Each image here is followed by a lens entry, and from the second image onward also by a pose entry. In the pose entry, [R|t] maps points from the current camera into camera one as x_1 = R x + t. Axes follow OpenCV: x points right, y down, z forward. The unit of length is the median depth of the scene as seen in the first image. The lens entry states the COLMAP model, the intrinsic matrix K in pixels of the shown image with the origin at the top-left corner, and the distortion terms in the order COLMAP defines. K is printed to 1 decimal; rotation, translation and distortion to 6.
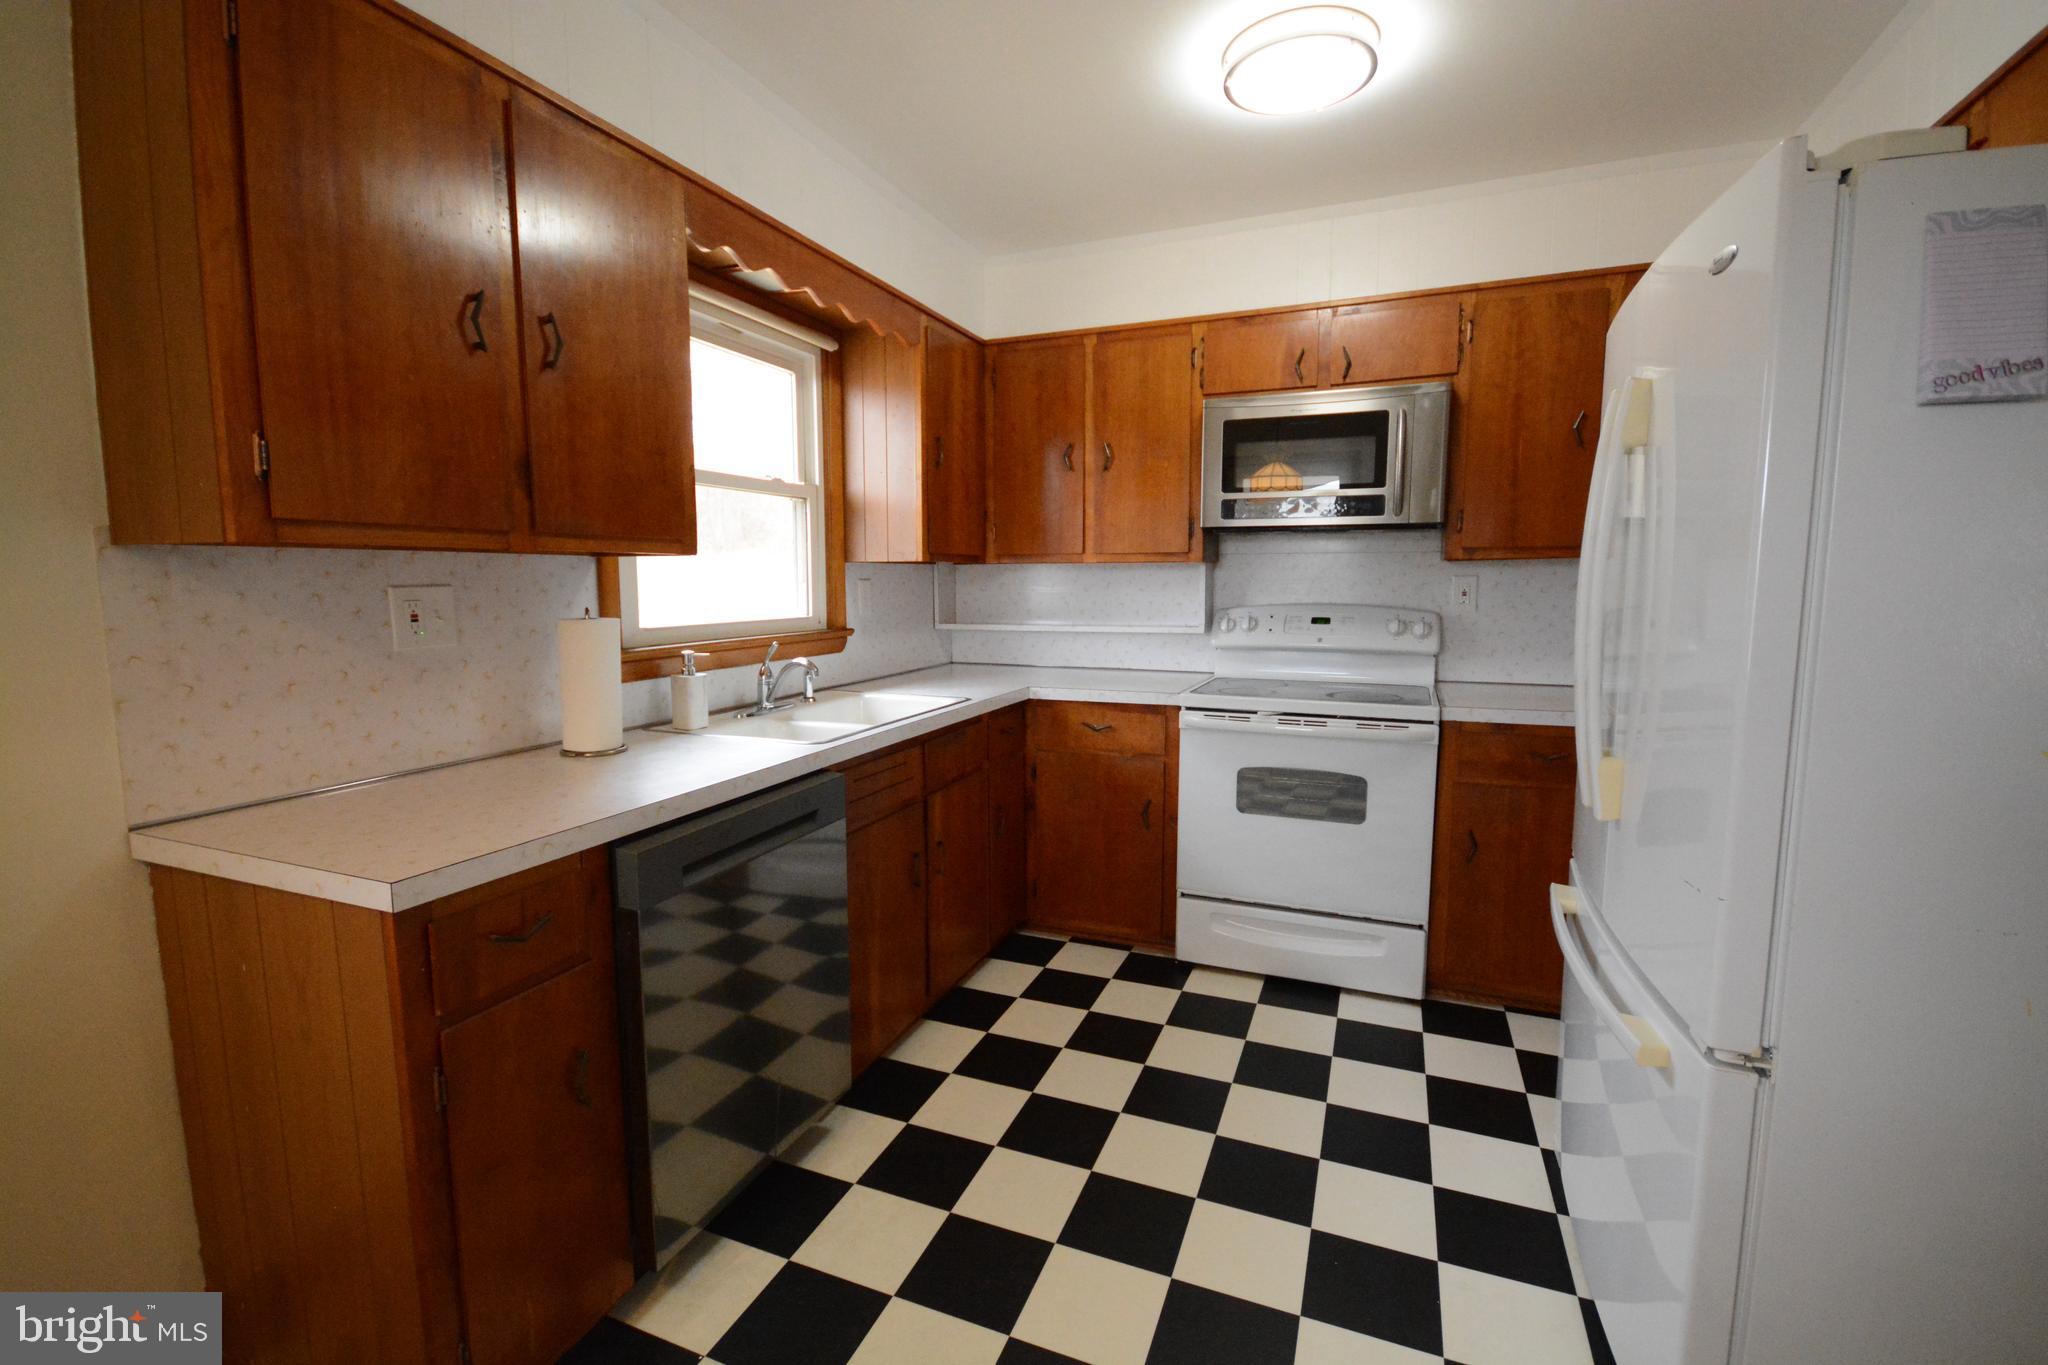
lens RADIAL K [[897.7, 0, 1027.5], [0, 897.7, 683.4], [0, 0, 1]] dist [0.003811, -0.007113]
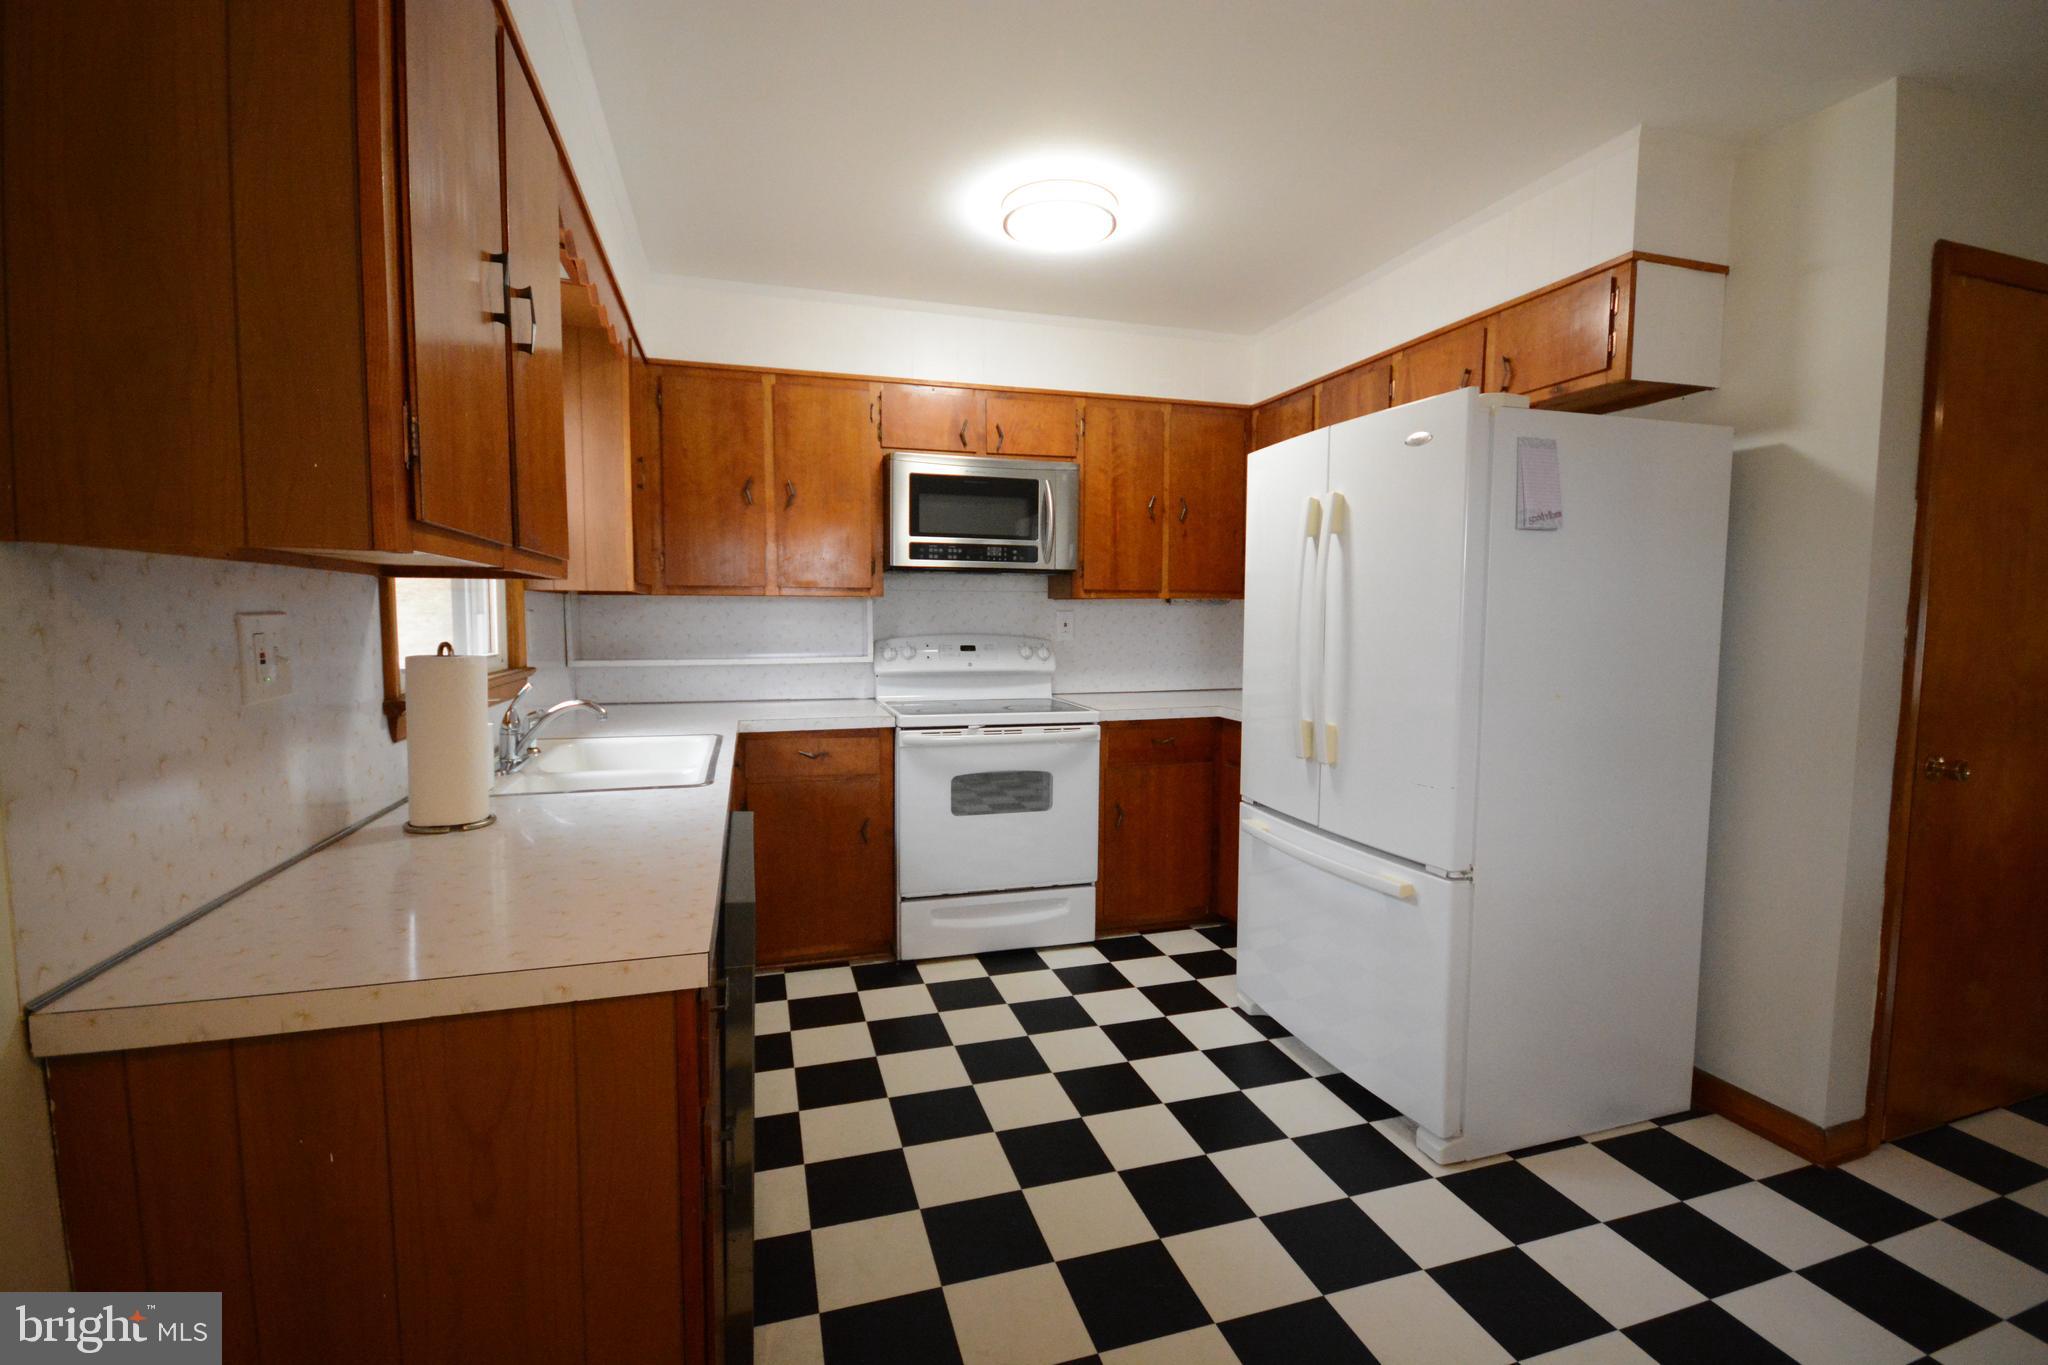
lens RADIAL K [[897.7, 0, 1021.3], [0, 897.7, 681.5], [0, 0, 1]] dist [0.003811, -0.007113]
pose [[0.774054, -0.041425, 0.631762, -0.418246], [0.067261, 0.997591, -0.016998, -0.001527], [-0.629536, 0.055650, 0.774976, 0.050015]]
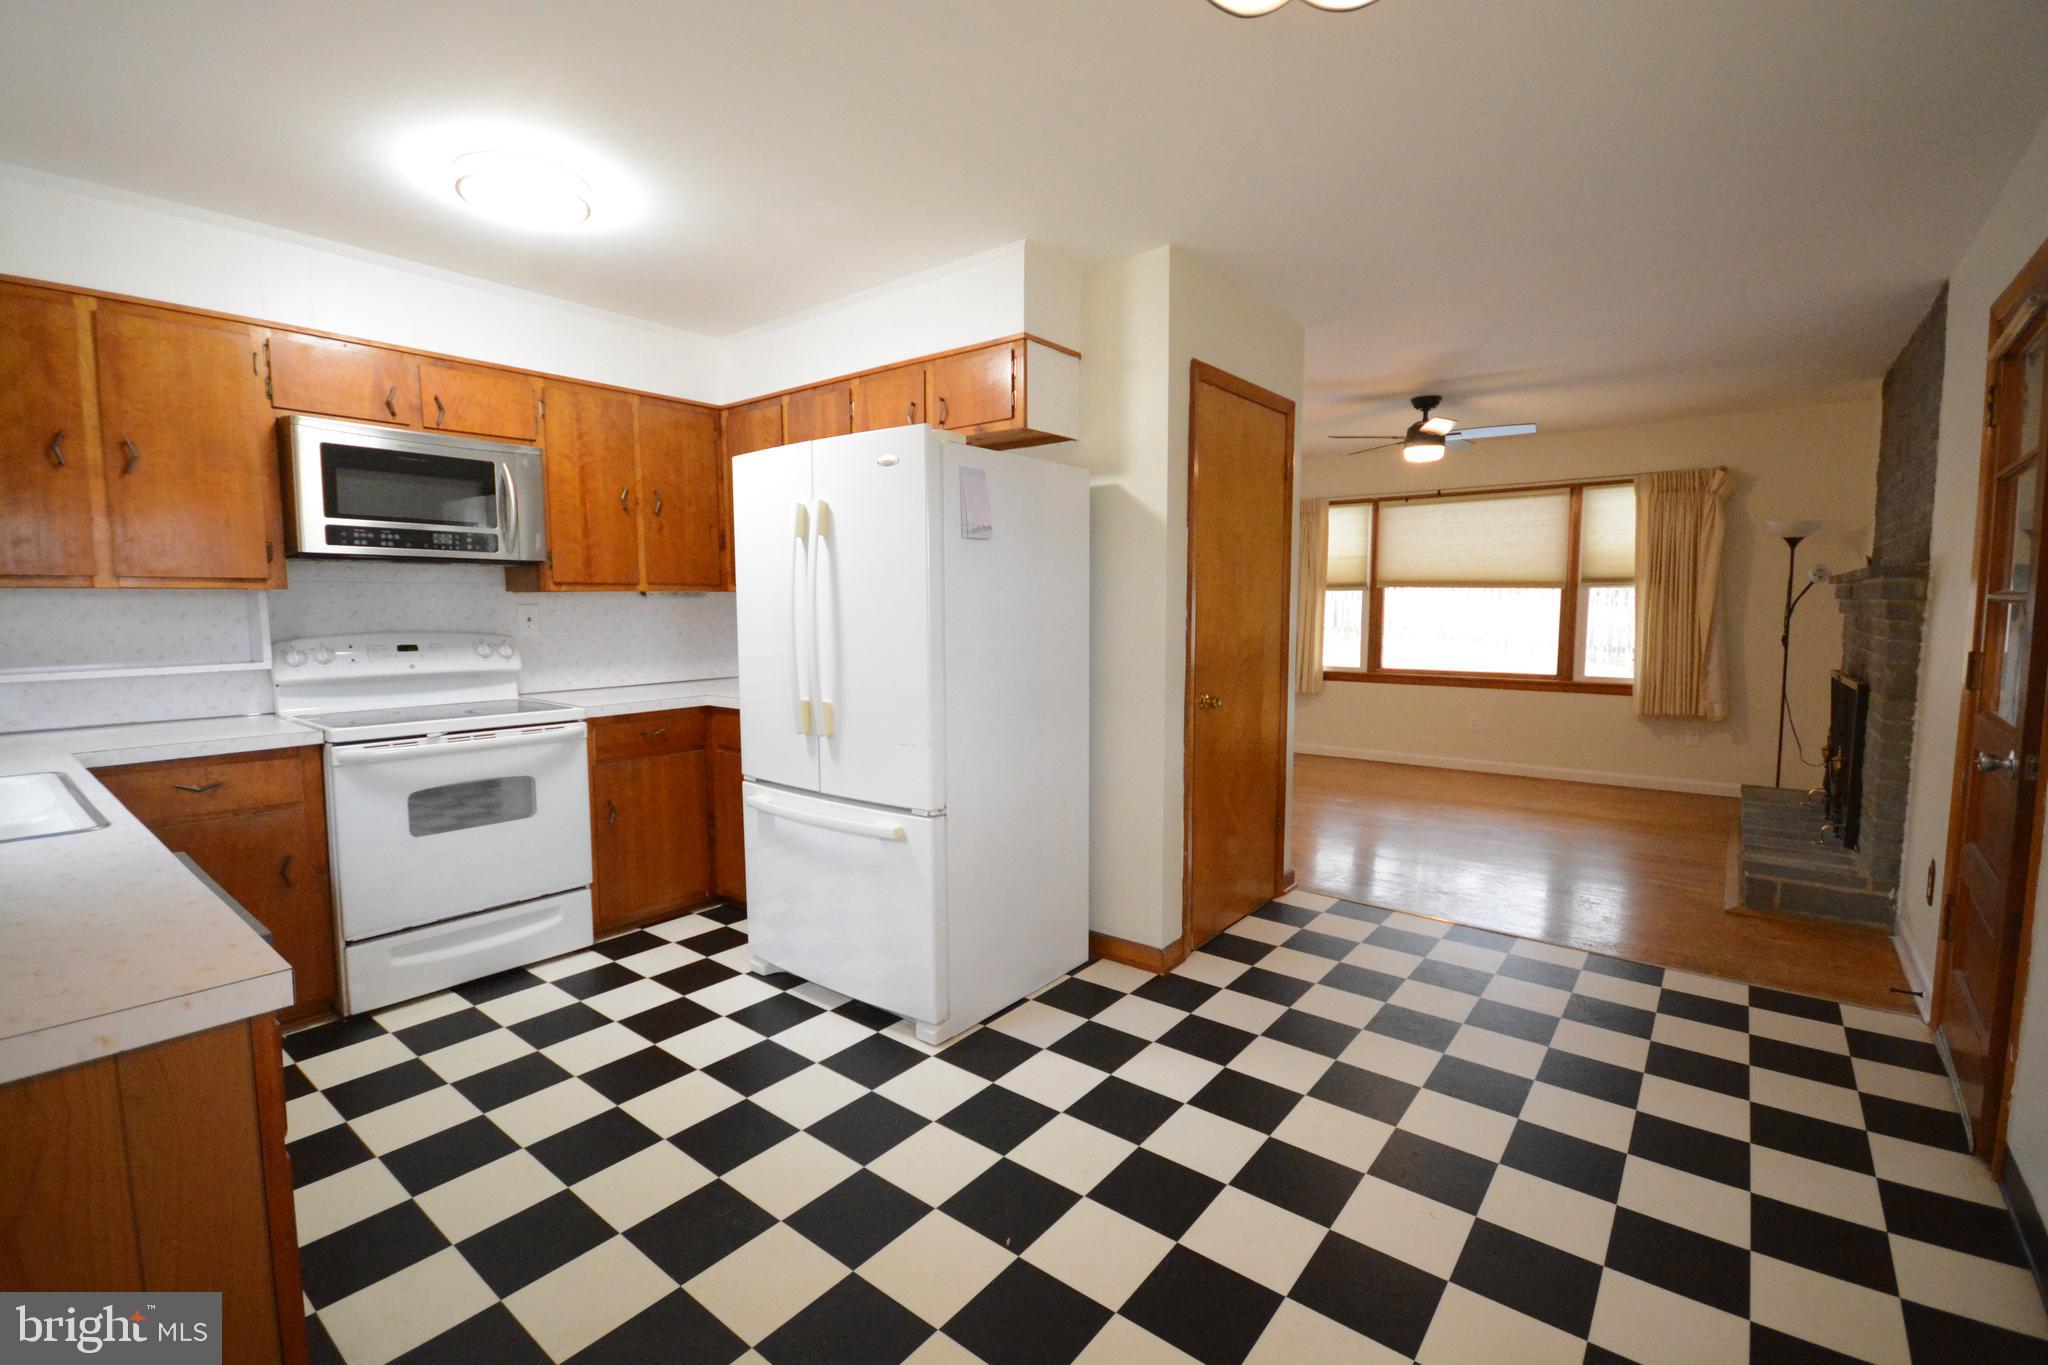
lens RADIAL K [[897.7, 0, 1026.9], [0, 897.7, 681.4], [0, 0, 1]] dist [0.003811, -0.007113]
pose [[0.275875, -0.079990, 0.957859, -0.532388], [0.115622, 0.992057, 0.049545, -0.000662], [-0.954214, 0.097081, 0.282932, 0.039523]]
